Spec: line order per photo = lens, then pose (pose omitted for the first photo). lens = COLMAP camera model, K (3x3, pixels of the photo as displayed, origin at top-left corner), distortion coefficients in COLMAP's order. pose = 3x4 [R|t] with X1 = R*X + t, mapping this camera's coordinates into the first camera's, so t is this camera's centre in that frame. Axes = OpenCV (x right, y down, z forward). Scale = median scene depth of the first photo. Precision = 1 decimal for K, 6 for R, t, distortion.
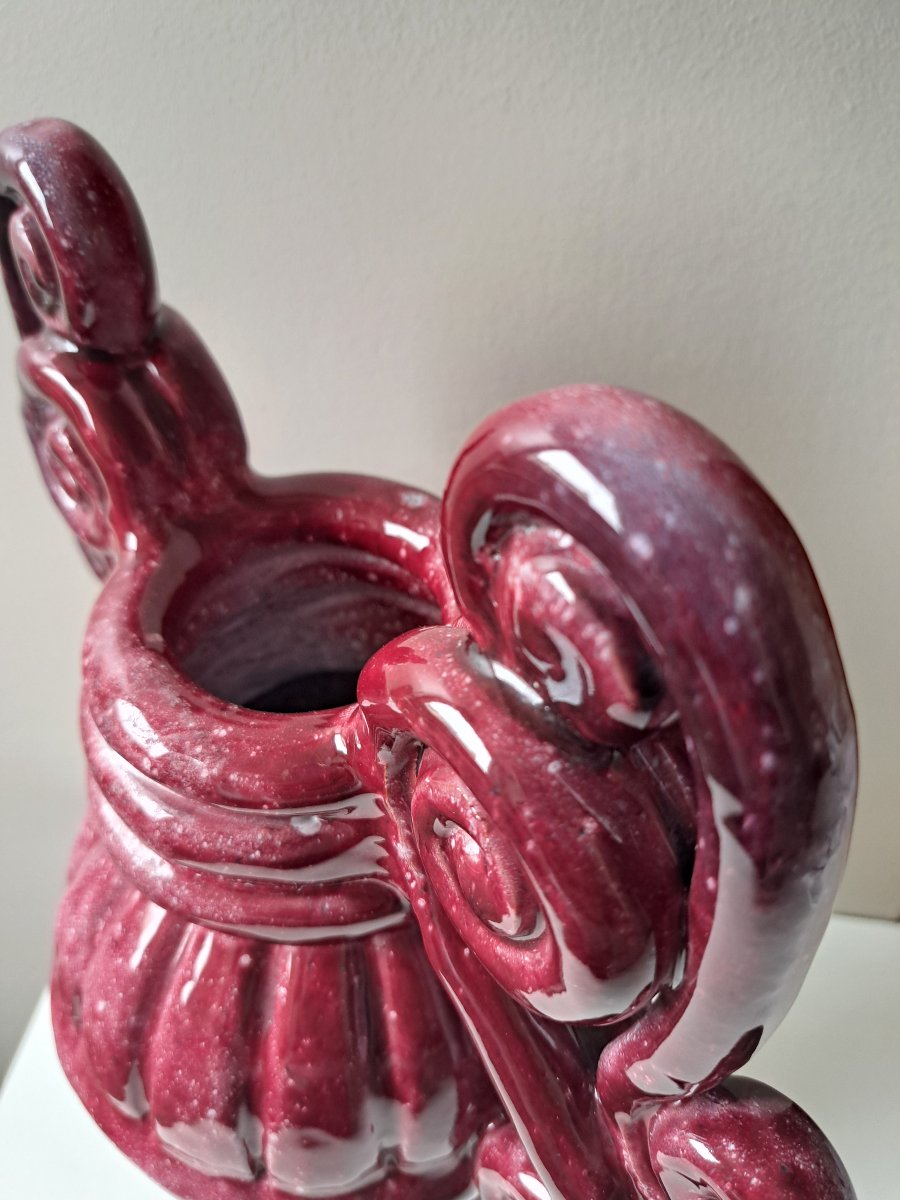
lens RADIAL K [[854.2, 0, 450.7], [0, 854.2, 594.0], [0, 0, 1]] dist [-0.023326, 0.002466]
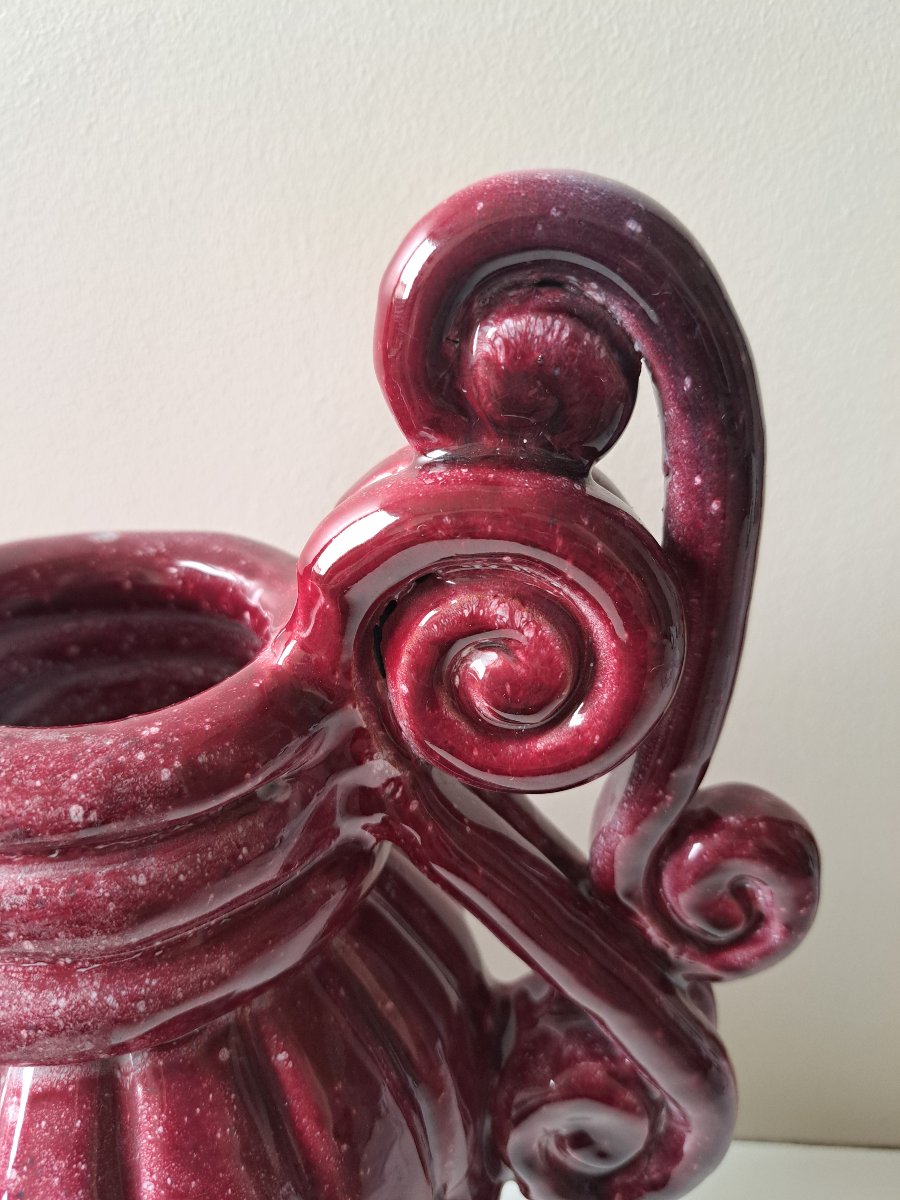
lens RADIAL K [[863.7, 0, 451.4], [0, 863.7, 553.9], [0, 0, 1]] dist [-0.092655, 0.042568]
pose [[0.676981, -0.278151, 0.681417, -0.579298], [0.452726, 0.887339, -0.087571, 0.210977], [-0.580290, 0.367779, 0.726638, 0.166583]]
